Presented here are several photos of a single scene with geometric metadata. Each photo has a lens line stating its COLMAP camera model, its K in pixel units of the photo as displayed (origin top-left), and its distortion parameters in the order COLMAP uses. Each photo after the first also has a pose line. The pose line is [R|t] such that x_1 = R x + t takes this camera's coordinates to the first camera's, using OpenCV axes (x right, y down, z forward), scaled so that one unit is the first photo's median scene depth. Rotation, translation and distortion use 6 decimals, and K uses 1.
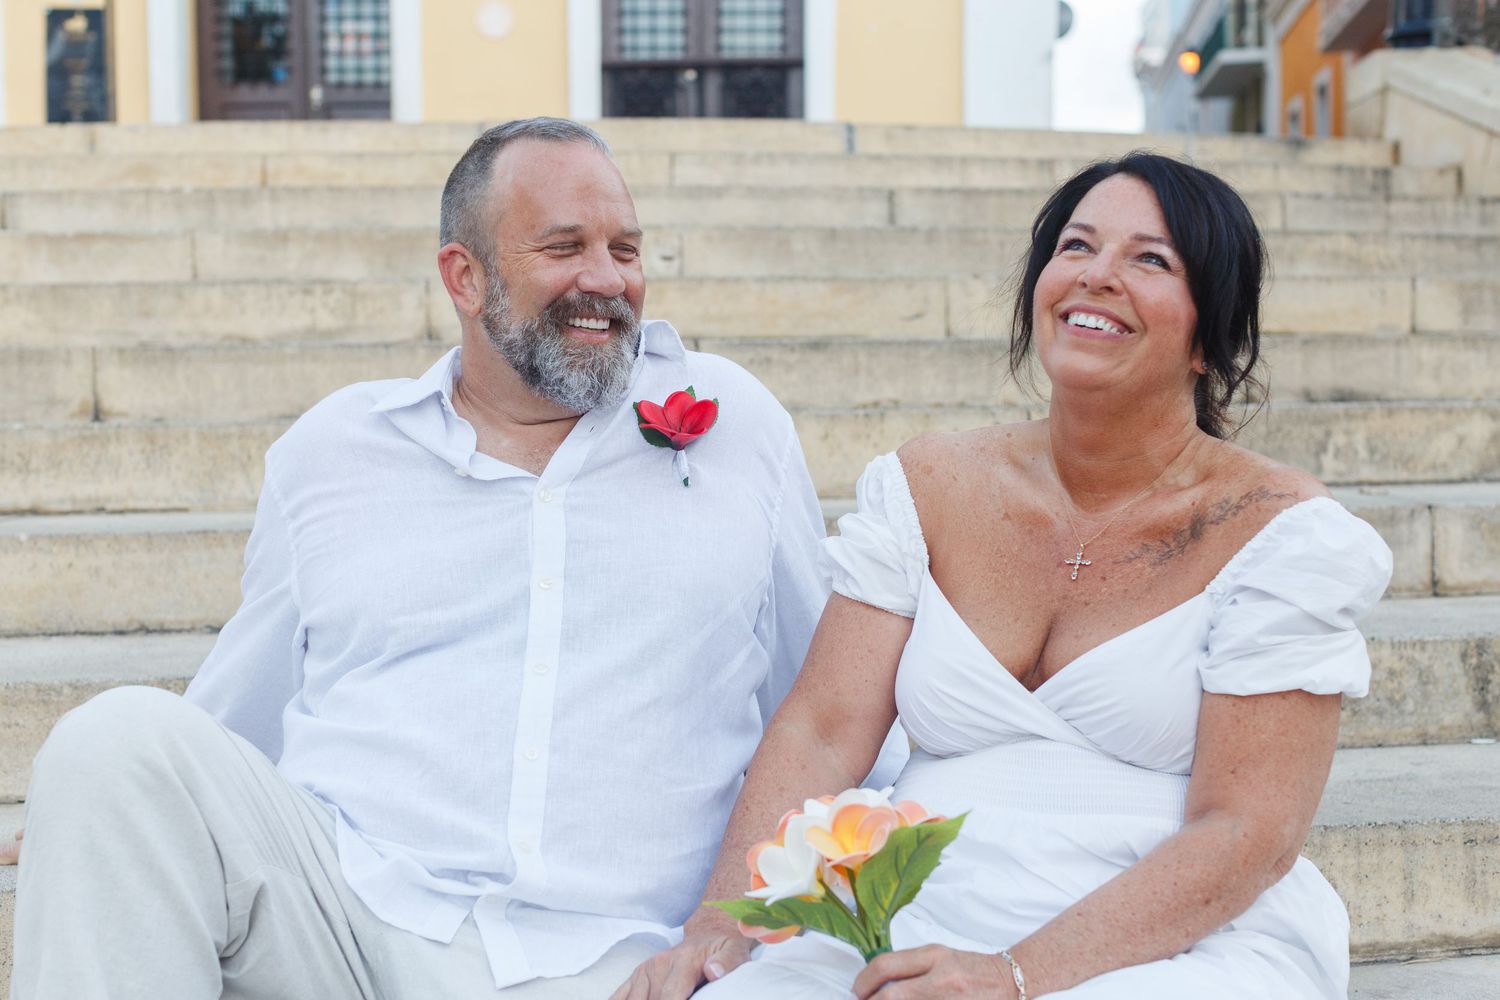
lens RADIAL K [[2198.2, 0, 733.9], [0, 2198.2, 499.5], [0, 0, 1]] dist [0.035856, -0.059007]
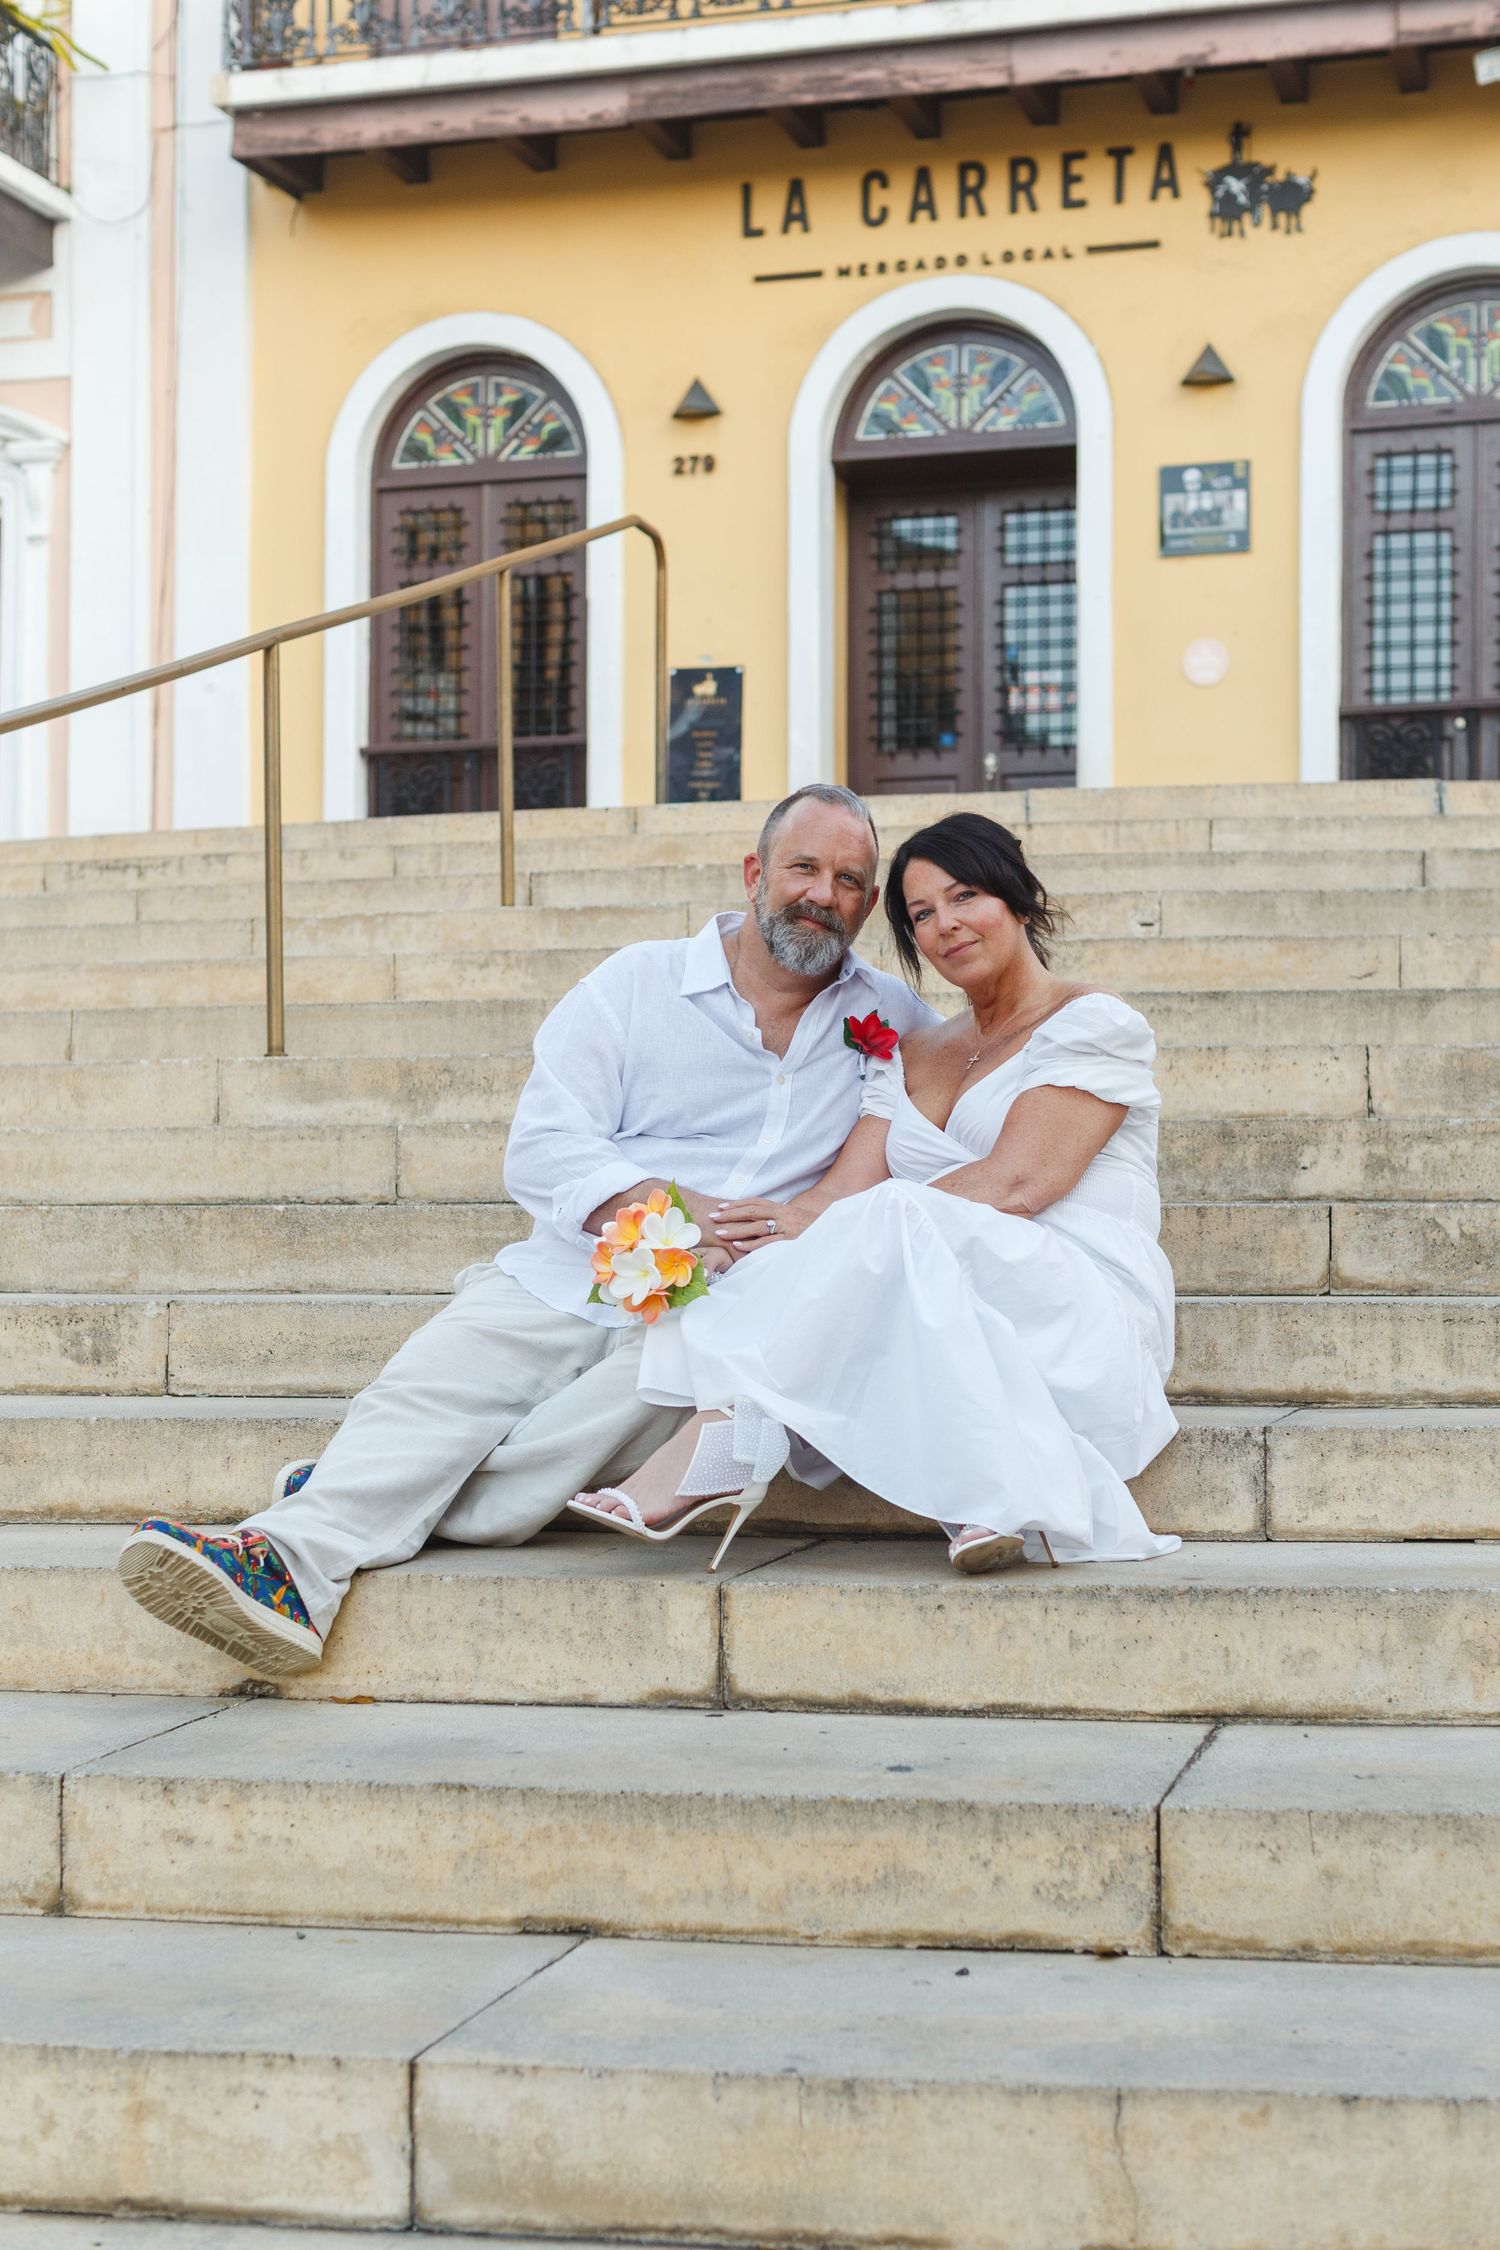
lens RADIAL K [[3271.2, 0, 726.4], [0, 3271.2, 1134.2], [0, 0, 1]] dist [0.049524, -0.102613]
pose [[0.953035, 0.005621, -0.302808, 0.224301], [-0.025582, 0.997749, -0.061993, 0.076948], [0.301778, 0.066828, 0.951033, -0.430074]]
